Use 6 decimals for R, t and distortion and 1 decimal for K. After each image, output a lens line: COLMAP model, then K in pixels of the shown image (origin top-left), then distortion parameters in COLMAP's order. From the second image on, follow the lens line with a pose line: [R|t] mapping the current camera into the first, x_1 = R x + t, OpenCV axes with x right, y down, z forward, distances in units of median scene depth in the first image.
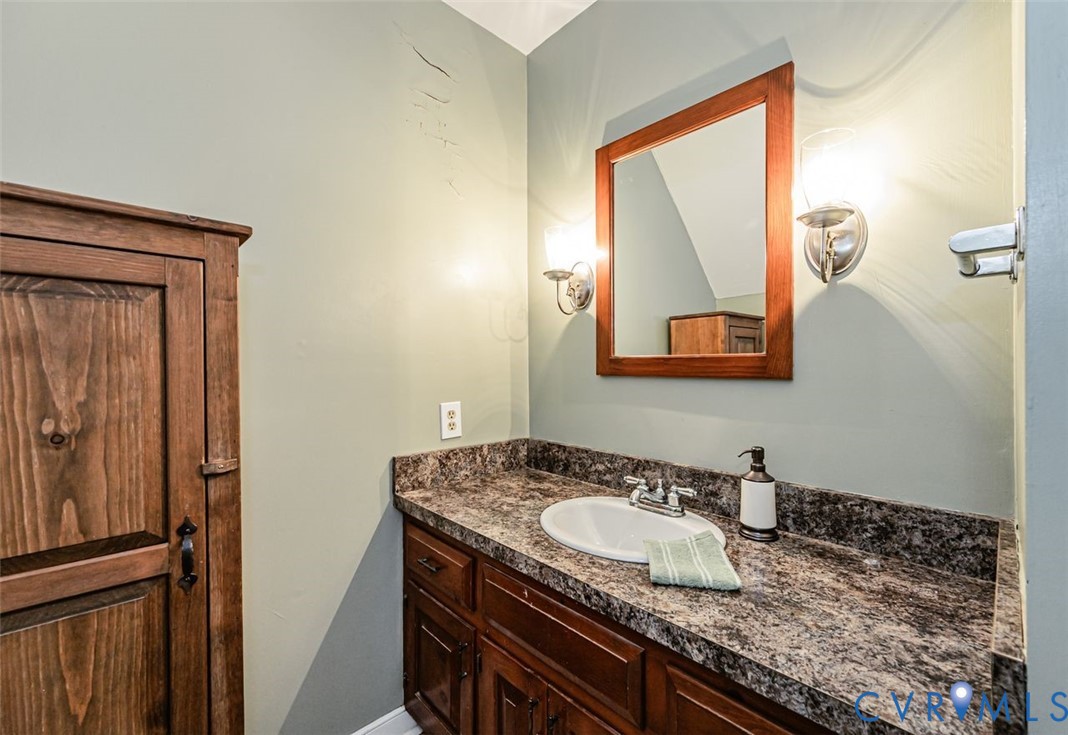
lens RADIAL K [[442.5, 0, 555.6], [0, 442.5, 368.6], [0, 0, 1]] dist [-0.001328, 0.000623]
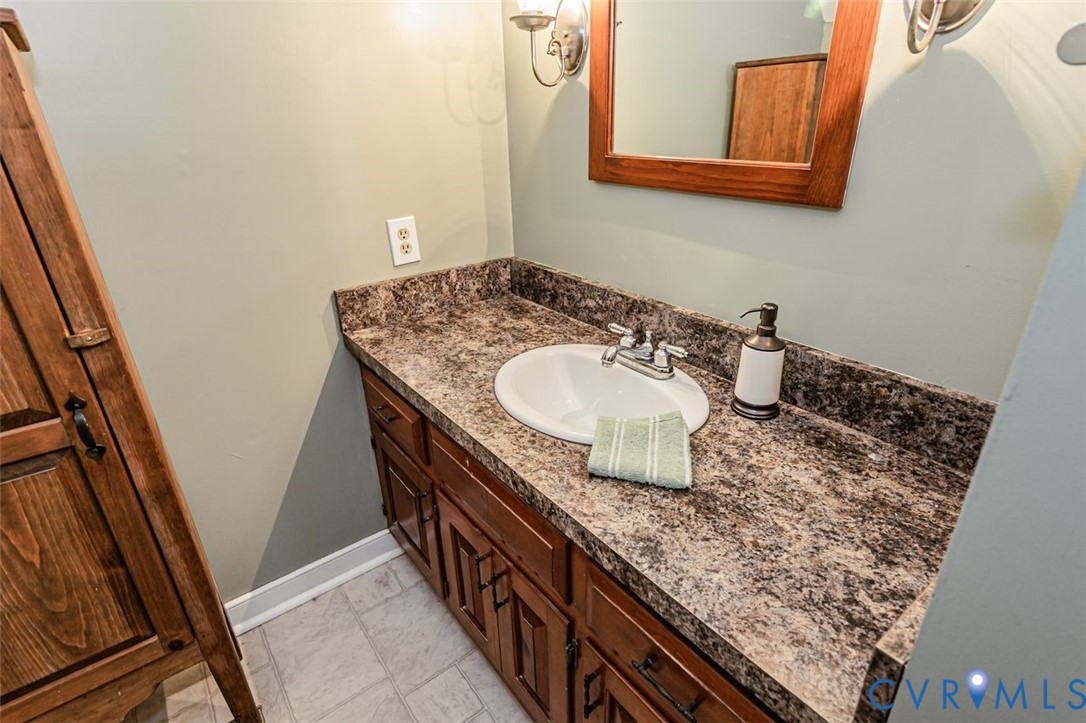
lens RADIAL K [[550.4, 0, 543.0], [0, 550.4, 361.5], [0, 0, 1]] dist [0.001263, -0.000893]
pose [[0.992366, 0.029412, -0.119771, 0.212590], [0.022037, 0.913232, 0.406843, -0.129389], [0.121345, -0.406377, 0.905612, 0.090221]]
